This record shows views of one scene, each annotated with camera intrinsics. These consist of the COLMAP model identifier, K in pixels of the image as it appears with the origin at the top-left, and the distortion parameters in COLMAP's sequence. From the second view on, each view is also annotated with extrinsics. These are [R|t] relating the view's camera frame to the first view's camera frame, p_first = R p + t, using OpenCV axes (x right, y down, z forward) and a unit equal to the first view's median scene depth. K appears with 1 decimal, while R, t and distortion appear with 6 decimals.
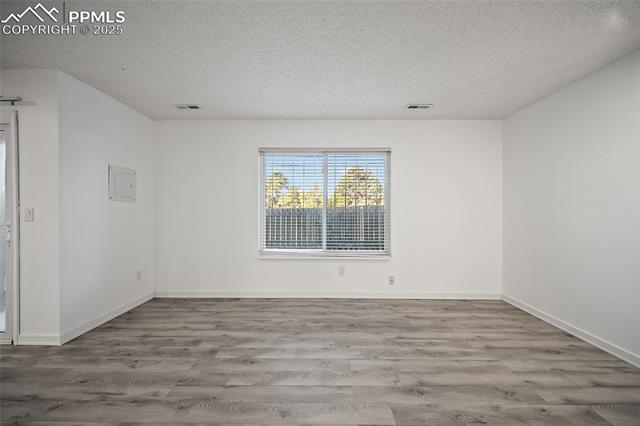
lens RADIAL K [[253.2, 0, 321.3], [0, 253.2, 212.4], [0, 0, 1]] dist [-0.006834, -0.000163]
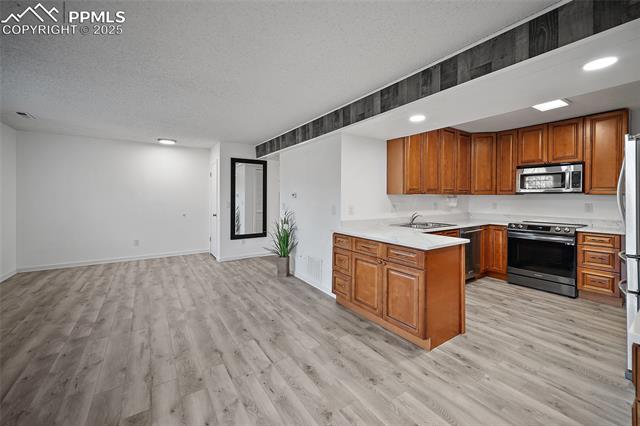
lens RADIAL K [[257.7, 0, 322.9], [0, 257.7, 199.9], [0, 0, 1]] dist [-0.002818, -0.000257]
pose [[-0.573235, -0.010358, 0.819325, -1.578657], [0.000557, 0.999915, 0.013031, -0.049301], [-0.819391, 0.007926, -0.573181, 0.624109]]
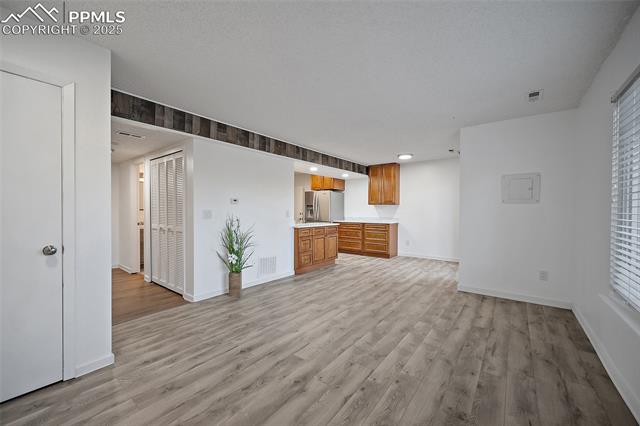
lens RADIAL K [[253.2, 0, 321.3], [0, 253.2, 212.4], [0, 0, 1]] dist [-0.006834, -0.000163]
pose [[-0.600217, 0.001987, -0.799835, 0.752952], [-0.008911, 0.999918, 0.009171, -0.006305], [0.799787, 0.012632, -0.600150, 1.090217]]
